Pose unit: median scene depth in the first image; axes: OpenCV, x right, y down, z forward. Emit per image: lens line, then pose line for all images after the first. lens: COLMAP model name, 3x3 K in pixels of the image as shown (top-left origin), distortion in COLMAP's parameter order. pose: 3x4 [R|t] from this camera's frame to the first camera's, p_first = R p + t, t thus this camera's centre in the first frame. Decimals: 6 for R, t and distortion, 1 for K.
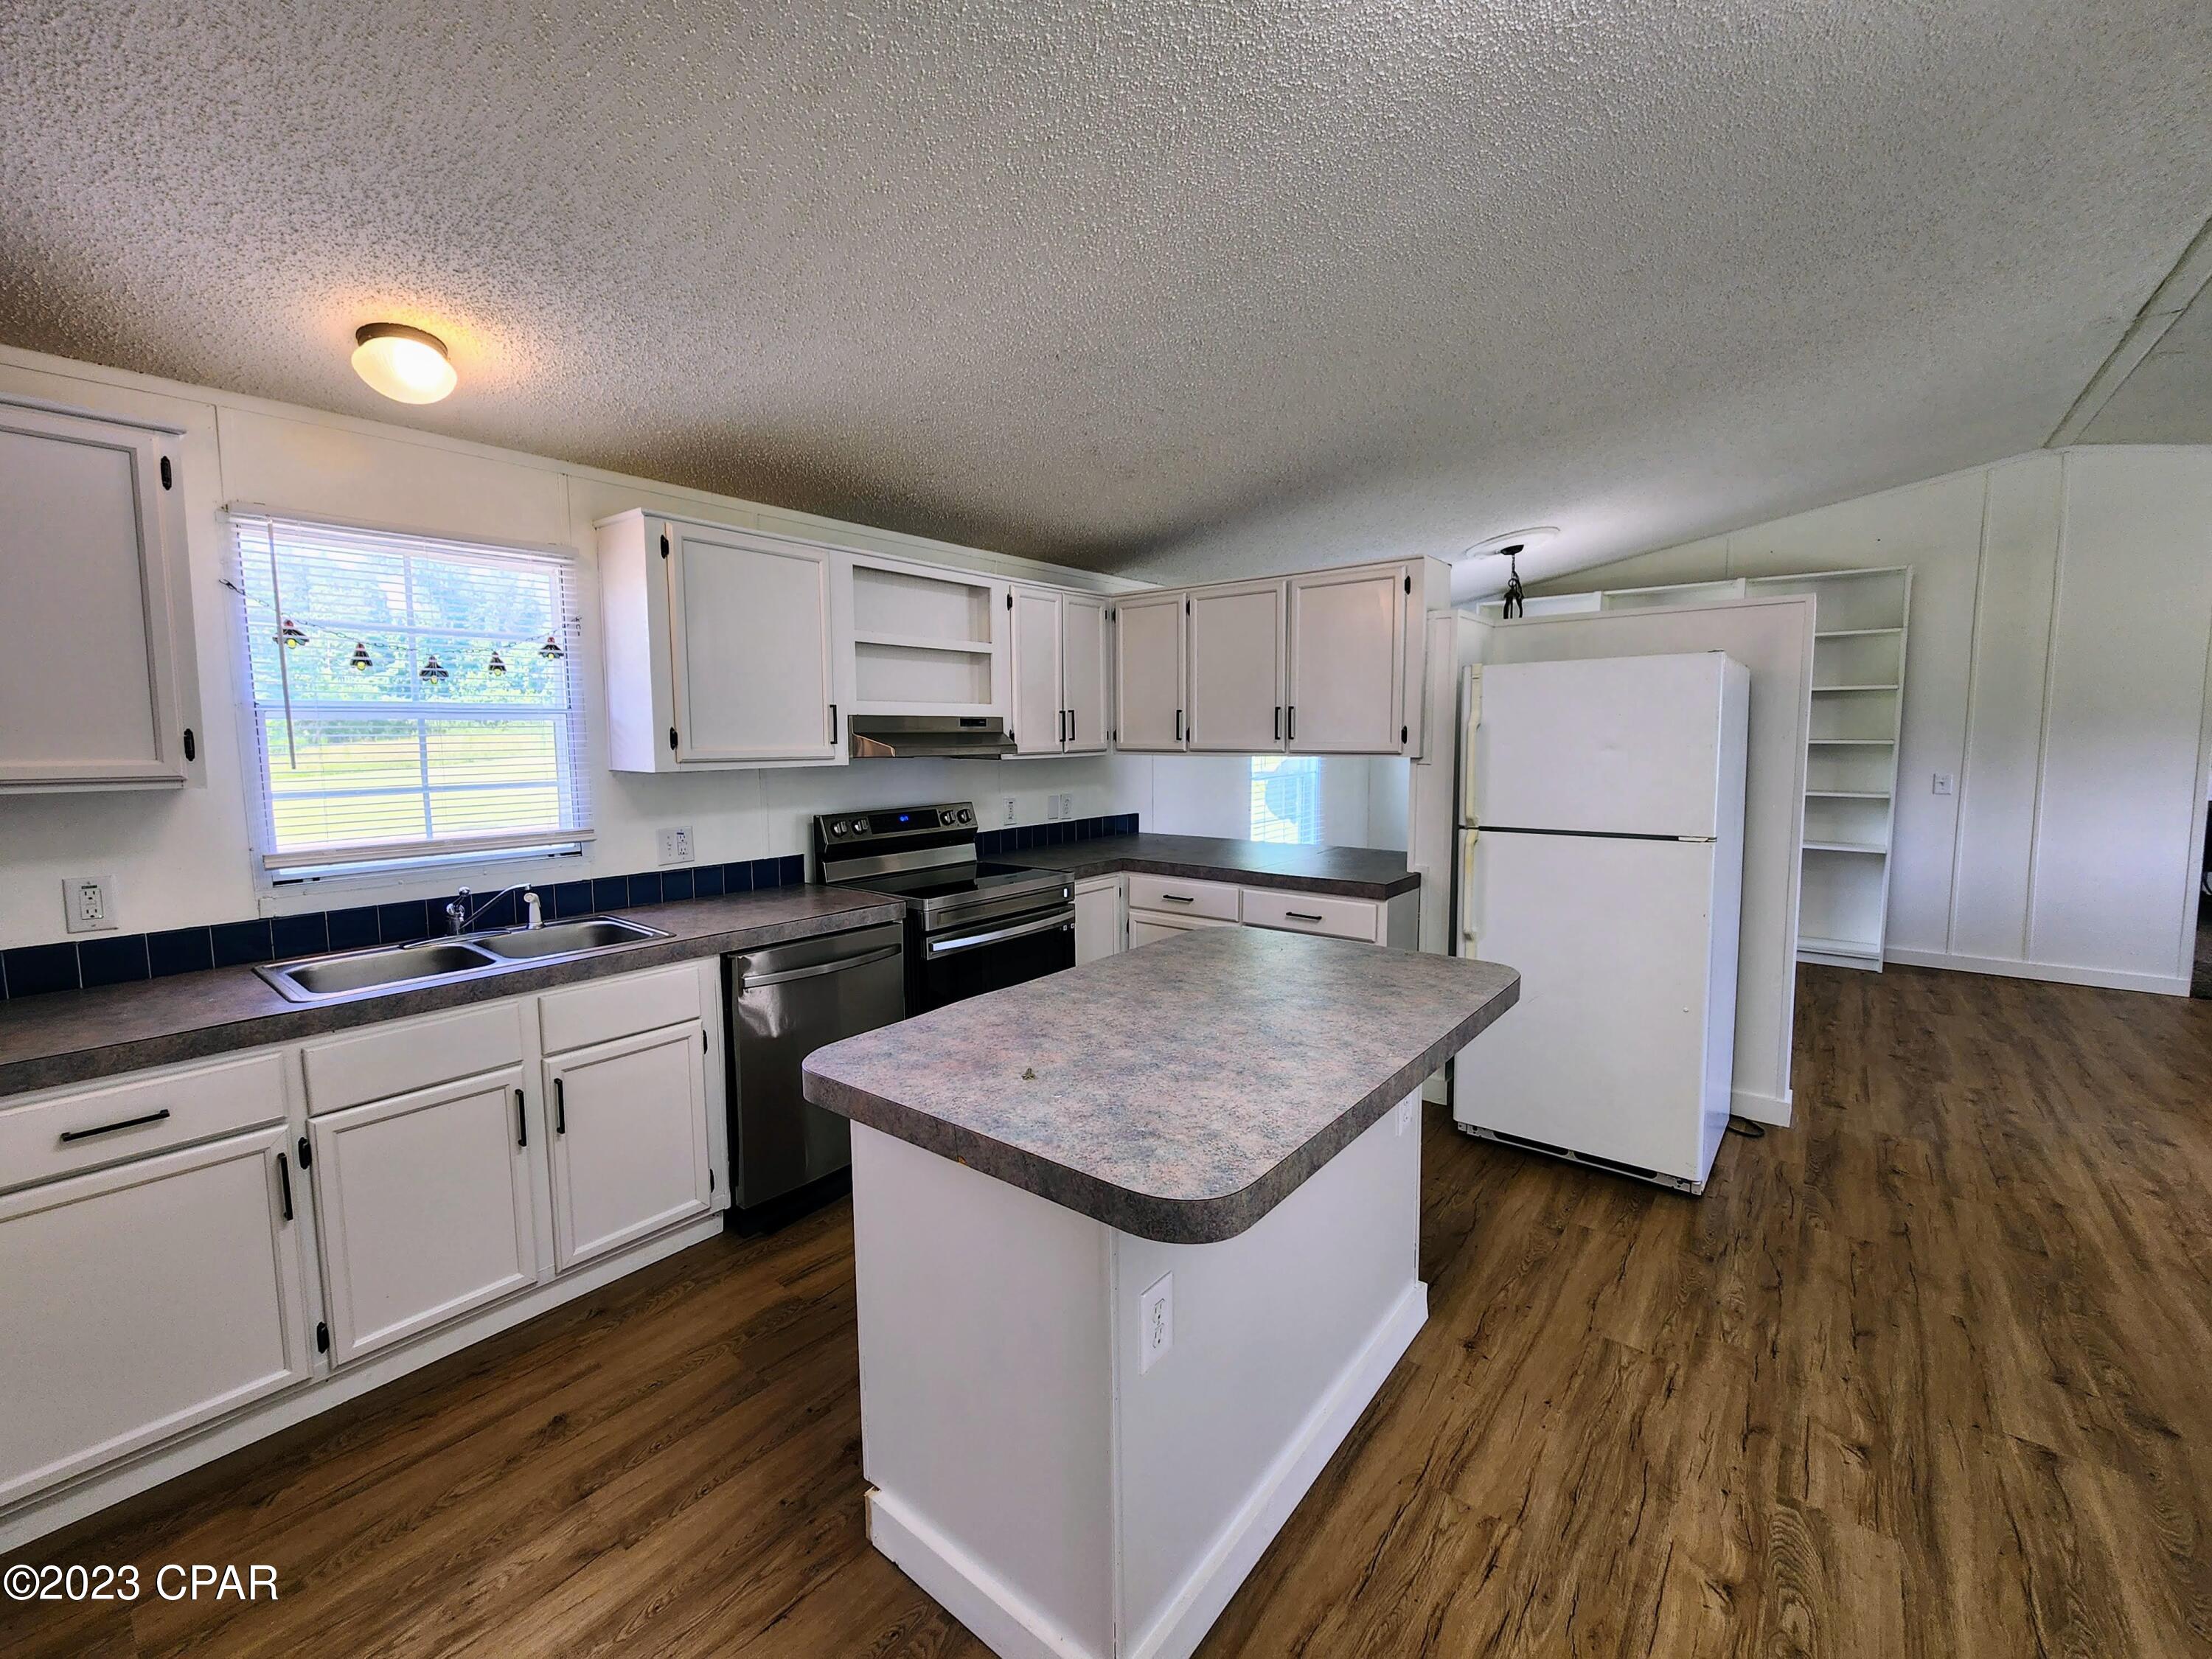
lens RADIAL K [[913.8, 0, 1091.4], [0, 913.8, 812.5], [0, 0, 1]] dist [0.000487, -0.001935]
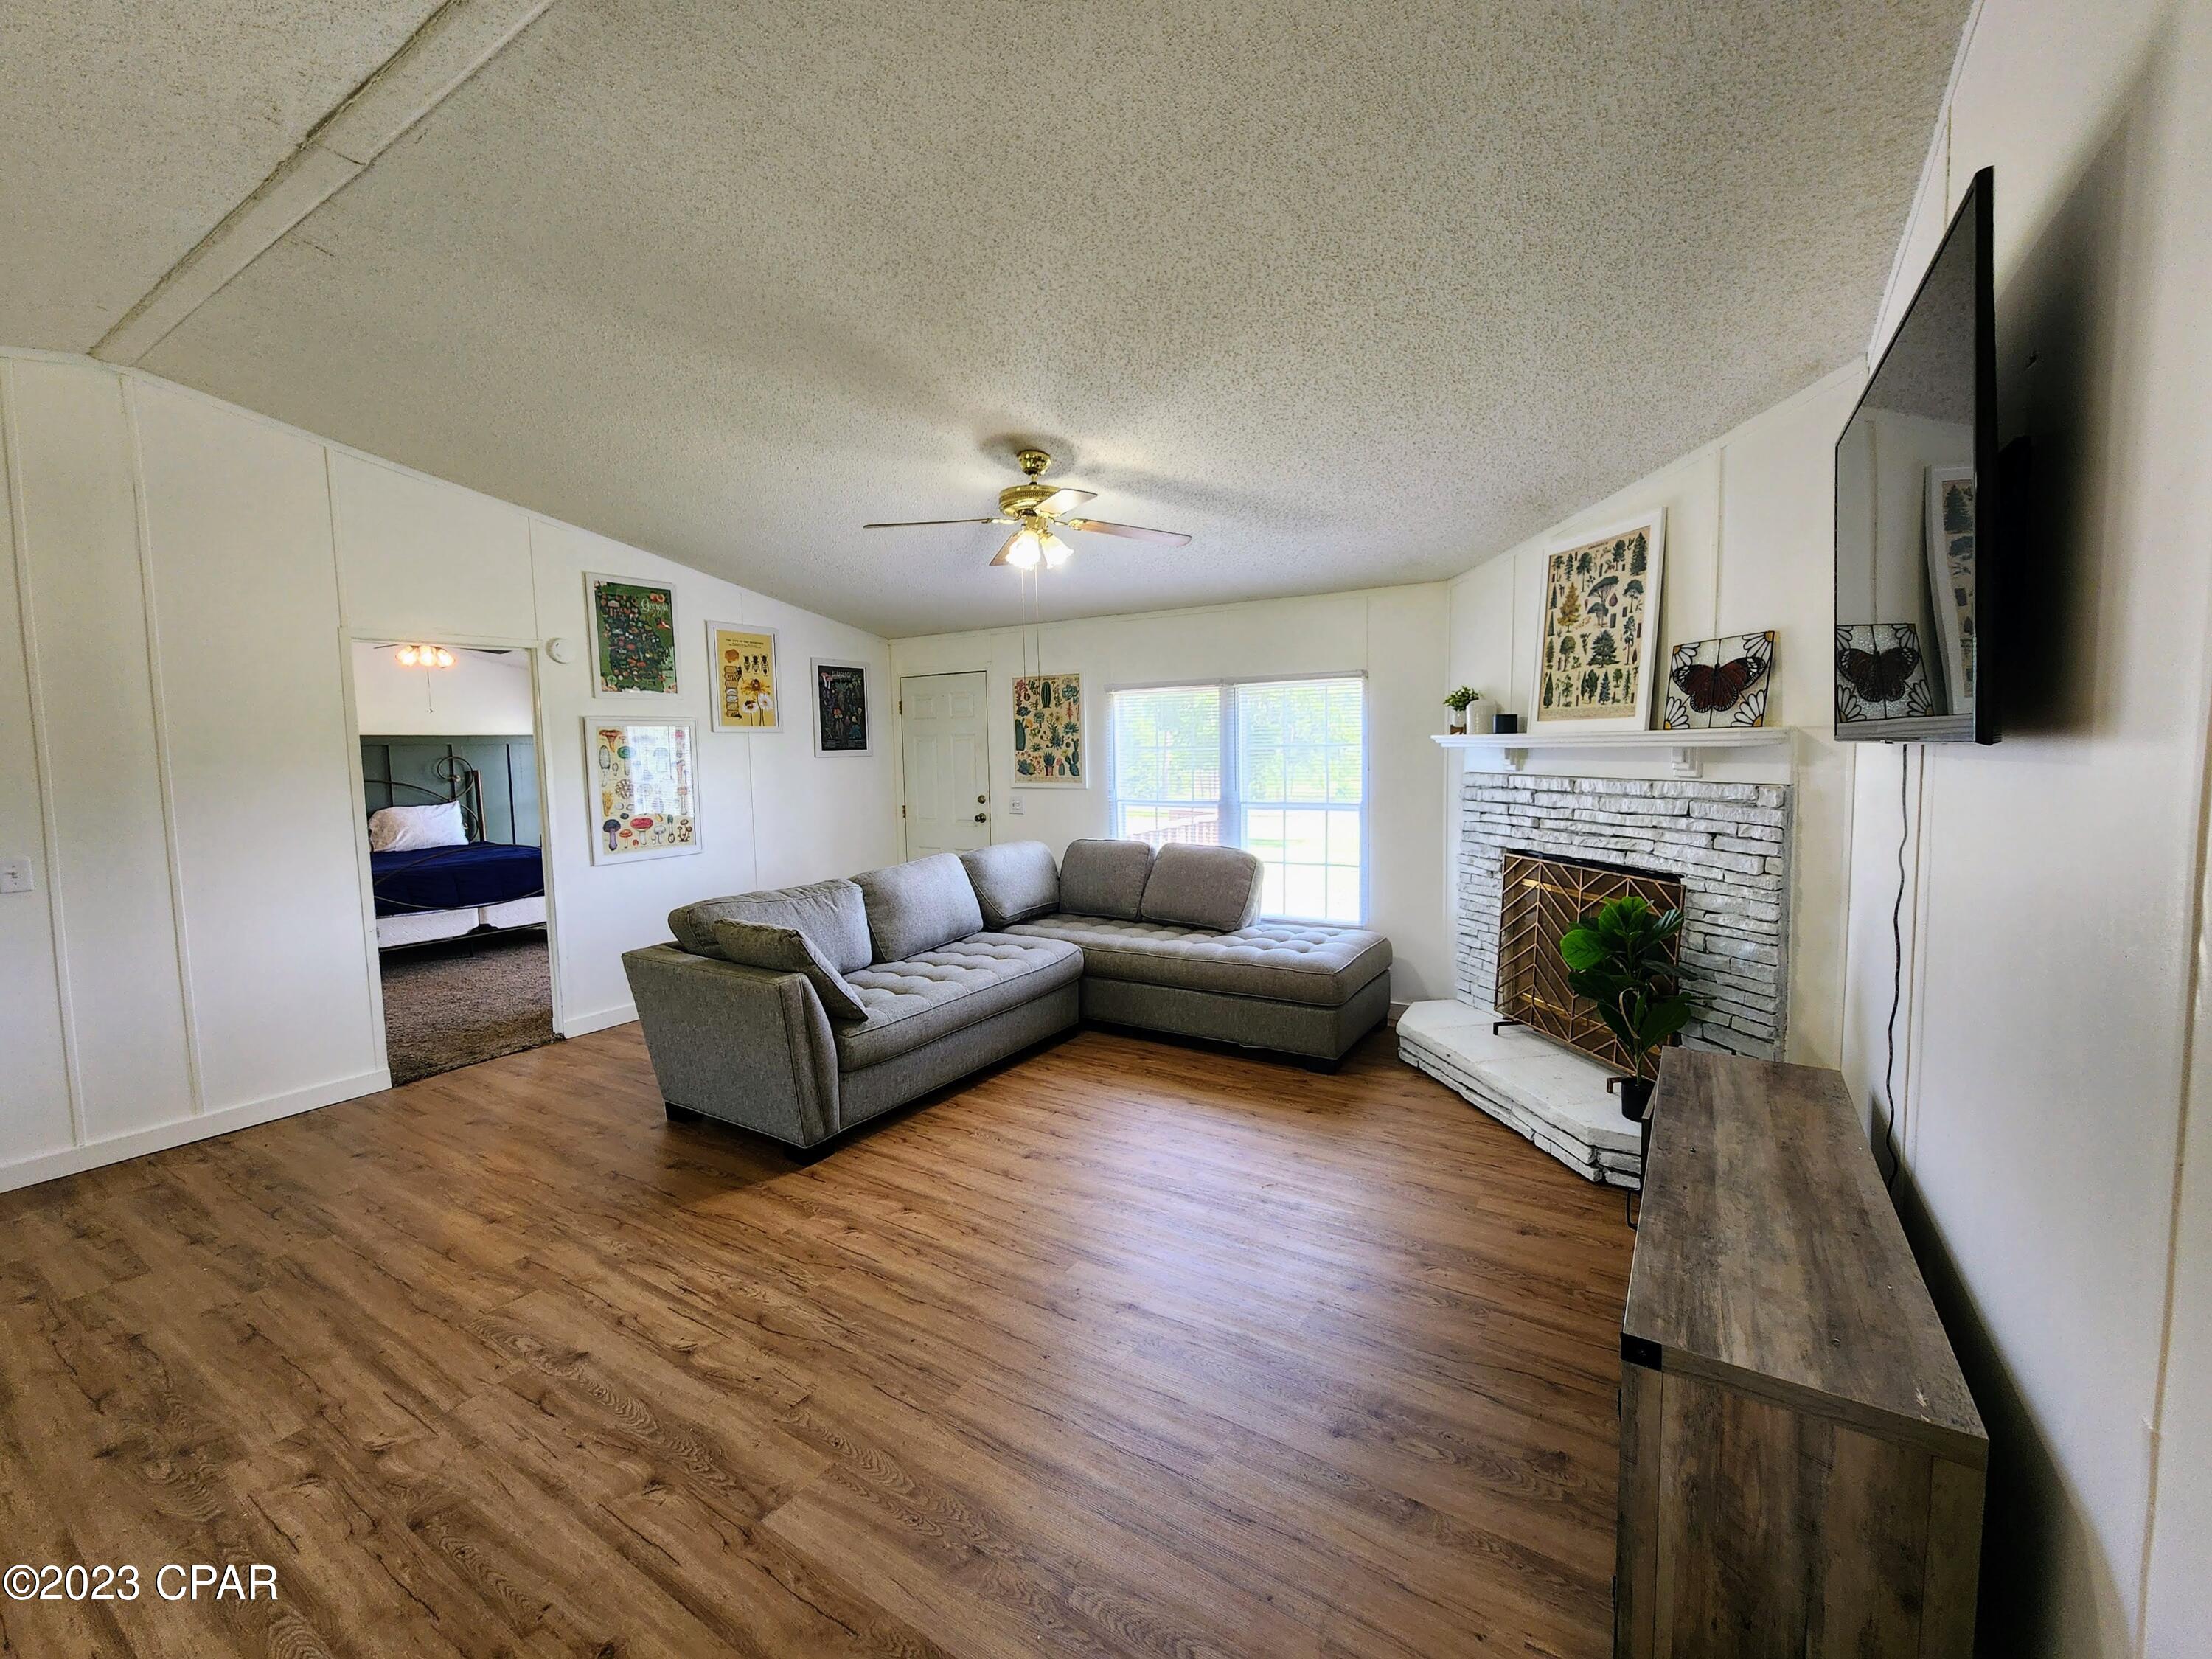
lens RADIAL K [[913.8, 0, 1121.5], [0, 913.8, 818.6], [0, 0, 1]] dist [0.000487, -0.001935]
pose [[-0.125692, -0.068989, 0.989668, 0.395660], [0.105861, 0.990951, 0.082523, -0.061753], [-0.986405, 0.115140, -0.117251, 0.541447]]
